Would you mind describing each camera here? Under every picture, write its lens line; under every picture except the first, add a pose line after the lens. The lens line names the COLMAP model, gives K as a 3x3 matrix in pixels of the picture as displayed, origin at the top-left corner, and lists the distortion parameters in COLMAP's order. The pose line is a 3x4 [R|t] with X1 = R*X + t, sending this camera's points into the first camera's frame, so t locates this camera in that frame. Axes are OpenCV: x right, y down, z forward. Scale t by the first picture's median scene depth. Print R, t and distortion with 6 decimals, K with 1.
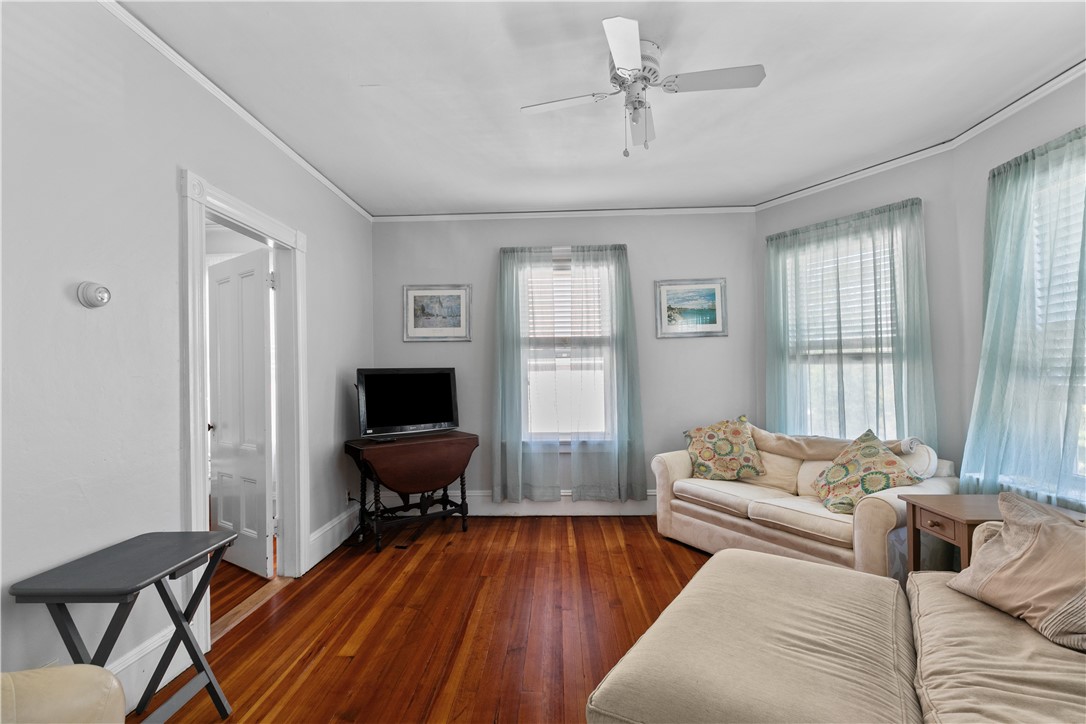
lens RADIAL K [[489.7, 0, 540.4], [0, 489.7, 372.5], [0, 0, 1]] dist [0.000900, -0.000016]
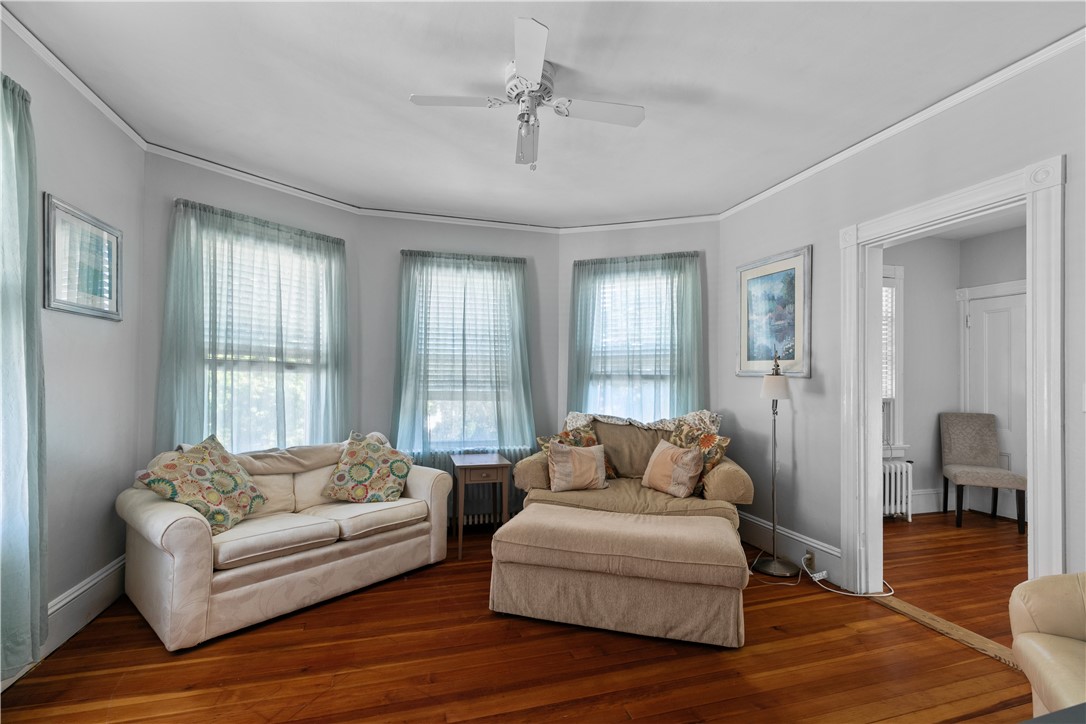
lens RADIAL K [[495.5, 0, 539.1], [0, 495.5, 378.9], [0, 0, 1]] dist [0.003426, 0.000179]
pose [[-0.327425, 0.016367, 0.944736, -0.514699], [-0.006755, 0.999784, -0.019662, 0.012058], [-0.944853, -0.012819, -0.327243, 0.861305]]
